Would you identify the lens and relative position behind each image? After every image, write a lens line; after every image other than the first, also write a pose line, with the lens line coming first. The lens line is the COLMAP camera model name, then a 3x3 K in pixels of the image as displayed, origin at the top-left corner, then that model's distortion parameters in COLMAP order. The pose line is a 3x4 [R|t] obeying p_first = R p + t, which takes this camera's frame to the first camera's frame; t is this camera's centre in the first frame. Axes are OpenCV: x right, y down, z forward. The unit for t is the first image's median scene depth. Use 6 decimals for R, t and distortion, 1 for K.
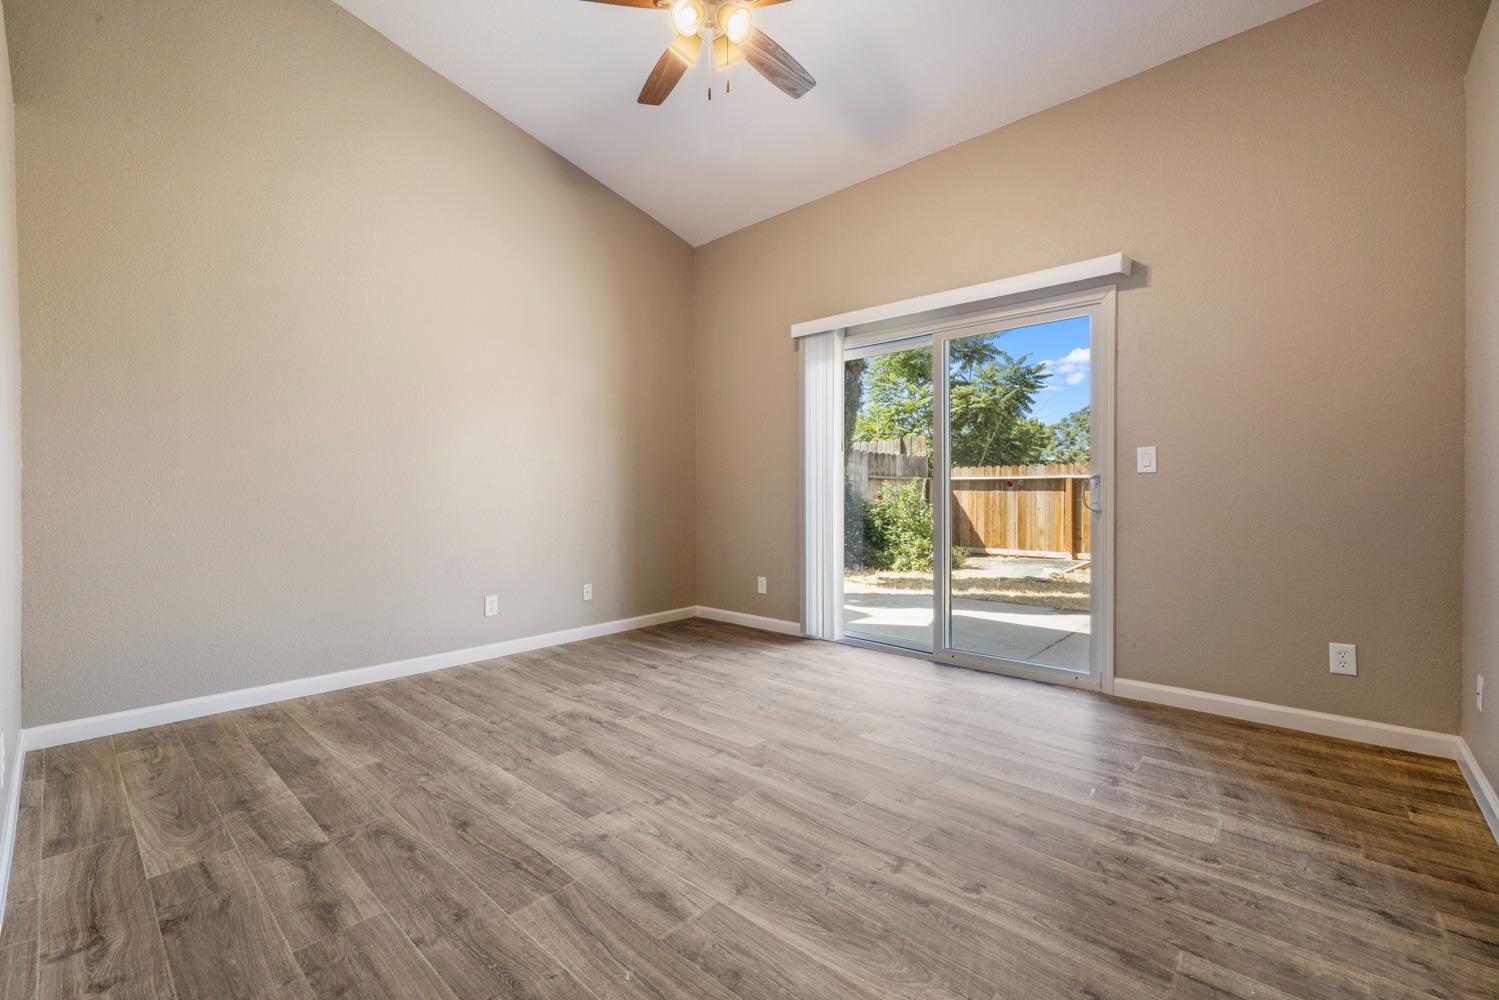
lens RADIAL K [[633.5, 0, 739.9], [0, 633.5, 489.8], [0, 0, 1]] dist [0.002577, -0.001034]
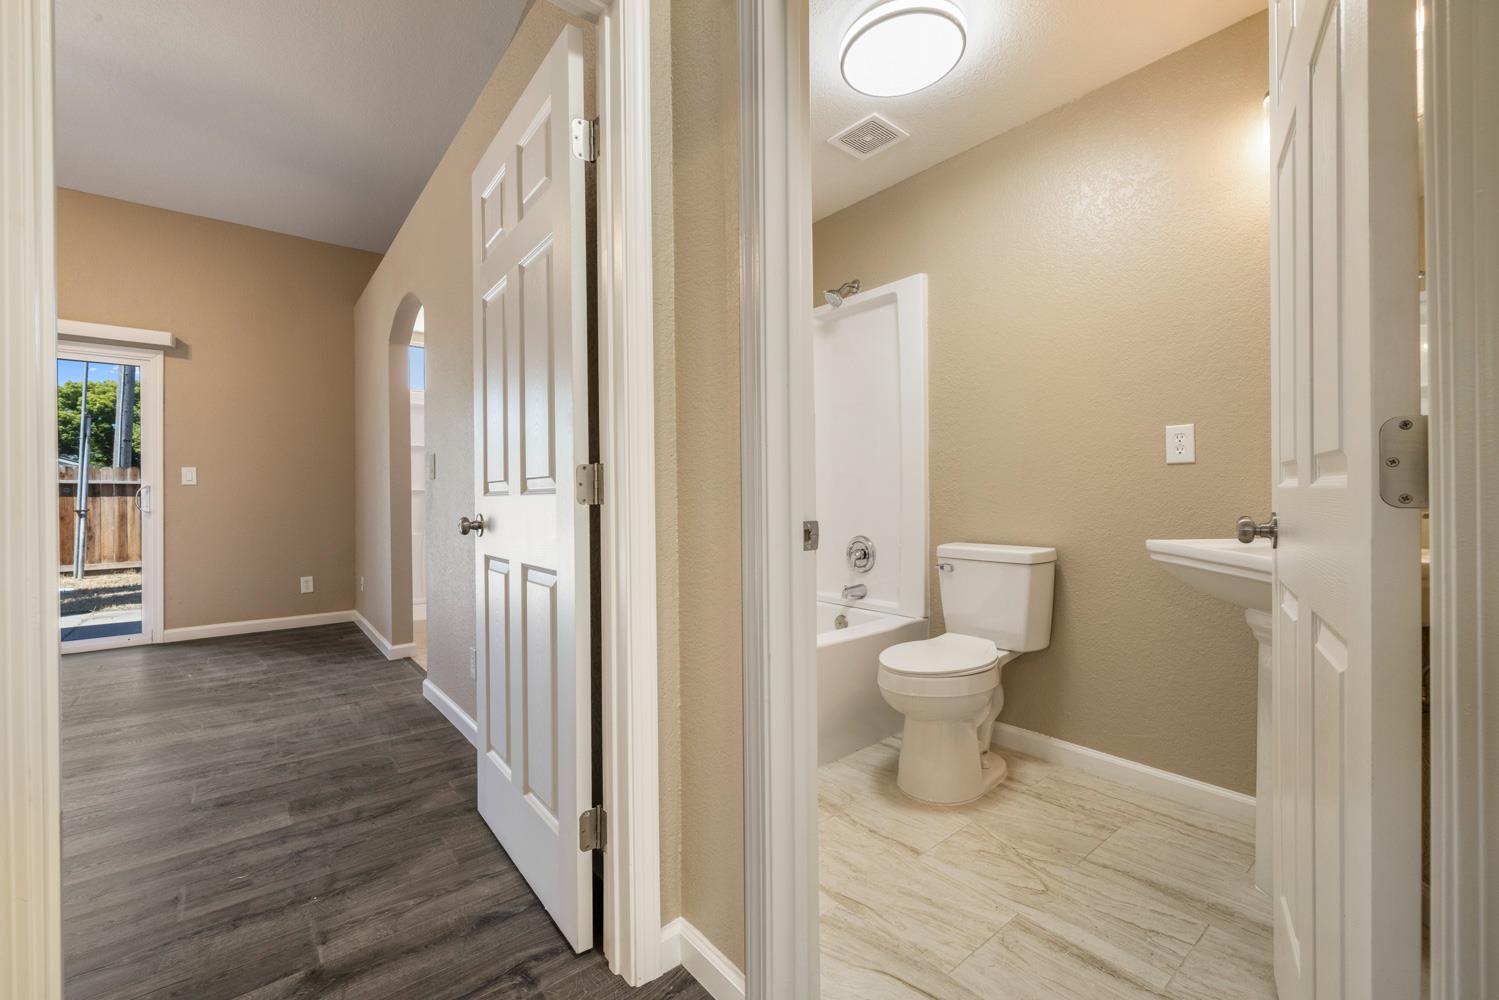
lens RADIAL K [[633.5, 0, 749.2], [0, 633.5, 493.8], [0, 0, 1]] dist [0.002577, -0.001034]
pose [[0.149244, 0.000048, 0.988800, -0.632850], [0.005147, 0.999986, -0.000825, 0.001405], [-0.988787, 0.005212, 0.149242, -0.516470]]
